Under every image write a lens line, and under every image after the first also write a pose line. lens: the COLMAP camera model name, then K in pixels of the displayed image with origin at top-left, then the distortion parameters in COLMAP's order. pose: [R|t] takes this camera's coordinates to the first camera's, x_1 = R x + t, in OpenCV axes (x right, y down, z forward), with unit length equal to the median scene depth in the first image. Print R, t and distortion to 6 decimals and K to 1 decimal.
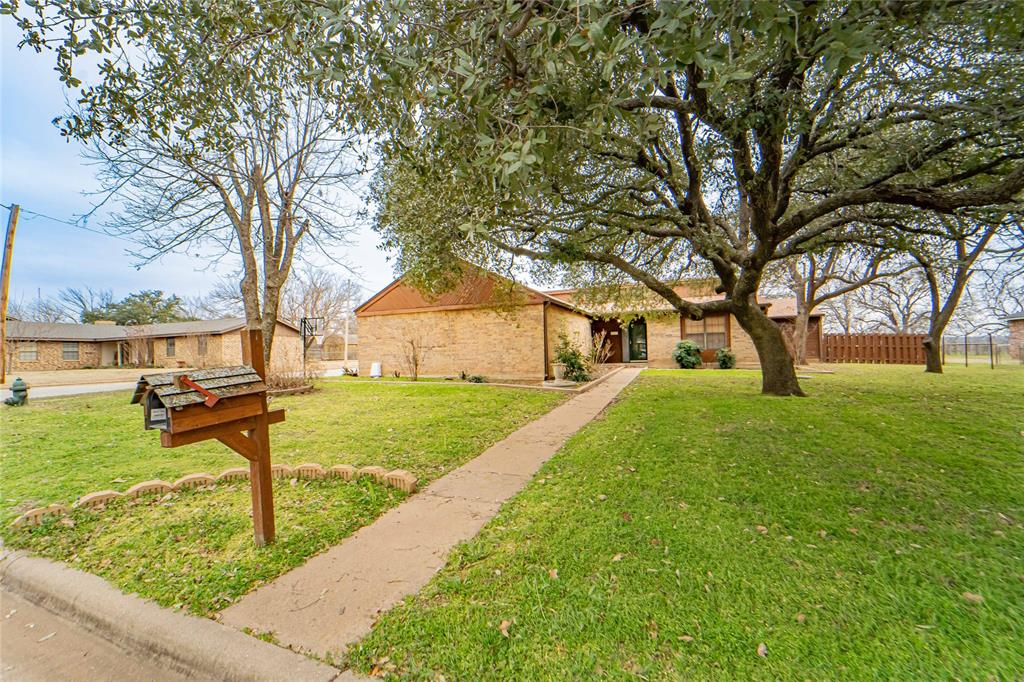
lens RADIAL K [[408.9, 0, 513.4], [0, 408.9, 346.4], [0, 0, 1]] dist [-0.014423, 0.000095]
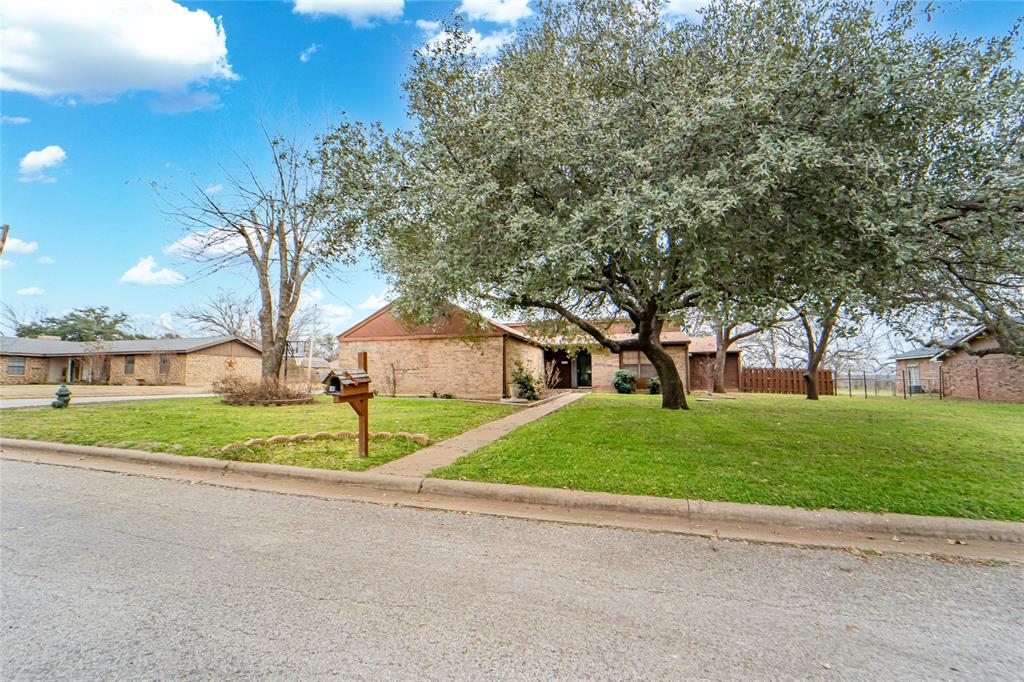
lens RADIAL K [[408.9, 0, 507.2], [0, 408.9, 344.4], [0, 0, 1]] dist [-0.014423, 0.000095]
pose [[0.996031, 0.029929, 0.083825, -0.013181], [-0.023722, 0.996969, -0.074090, 0.008714], [-0.085788, 0.071807, 0.993722, -0.175221]]
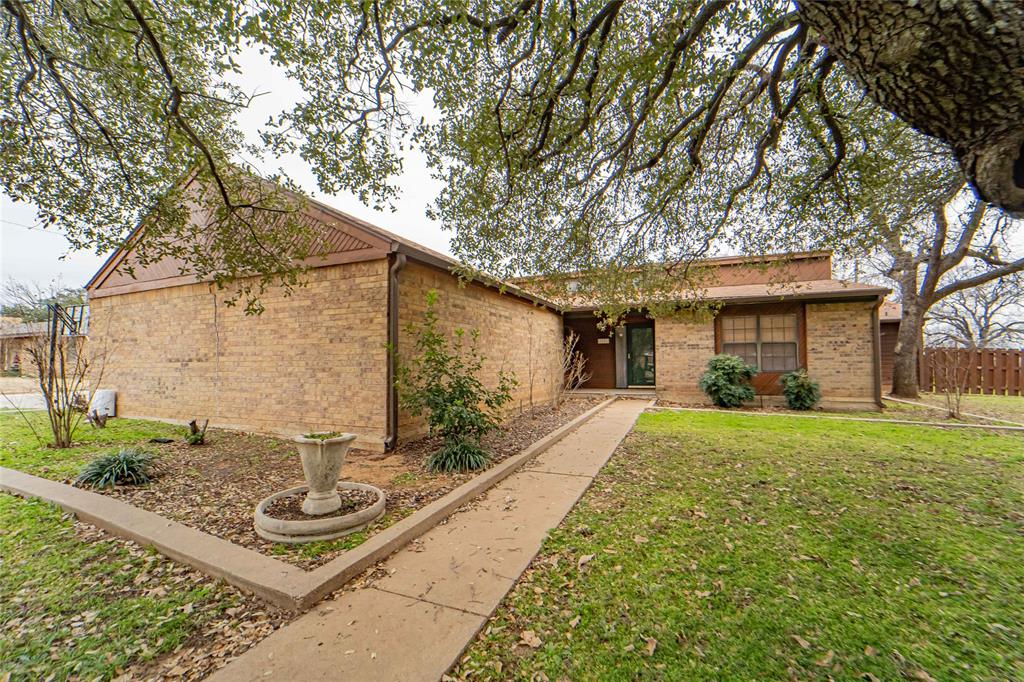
lens RADIAL K [[408.9, 0, 514.3], [0, 408.9, 346.5], [0, 0, 1]] dist [-0.014423, 0.000095]
pose [[0.999441, 0.019511, -0.027145, 0.177437], [-0.020045, 0.999608, -0.019542, -0.011672], [0.026753, 0.020076, 0.999440, 0.513852]]
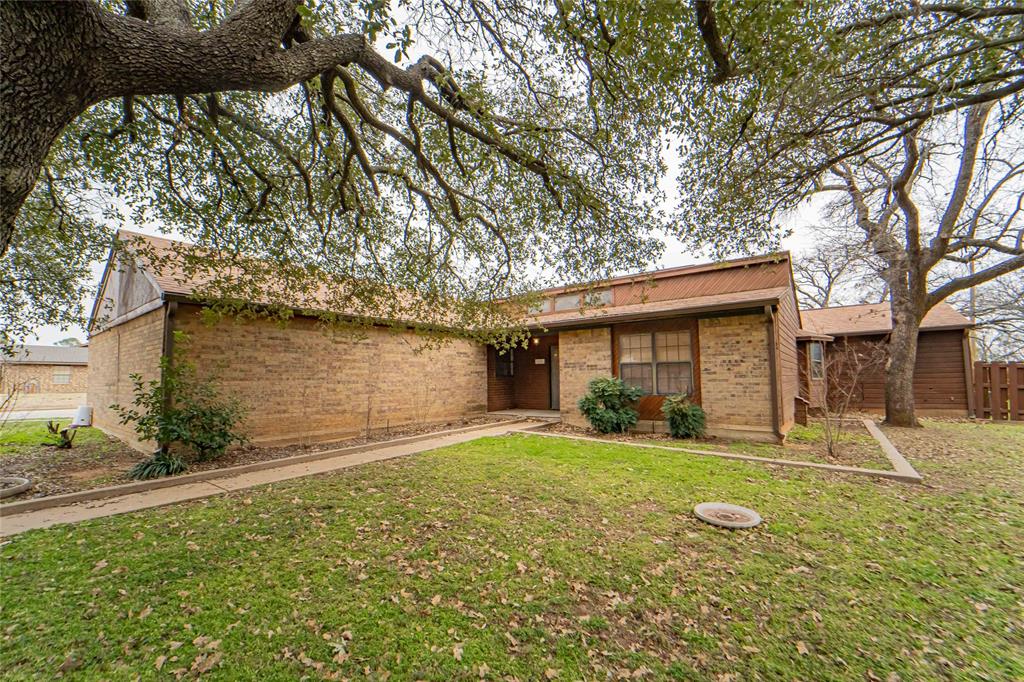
lens RADIAL K [[408.9, 0, 509.9], [0, 408.9, 345.0], [0, 0, 1]] dist [-0.014423, 0.000095]
pose [[0.964109, -0.006454, -0.265427, 0.516056], [-0.010283, 0.998047, -0.061618, -0.025554], [0.265306, 0.062136, 0.962160, 0.544144]]
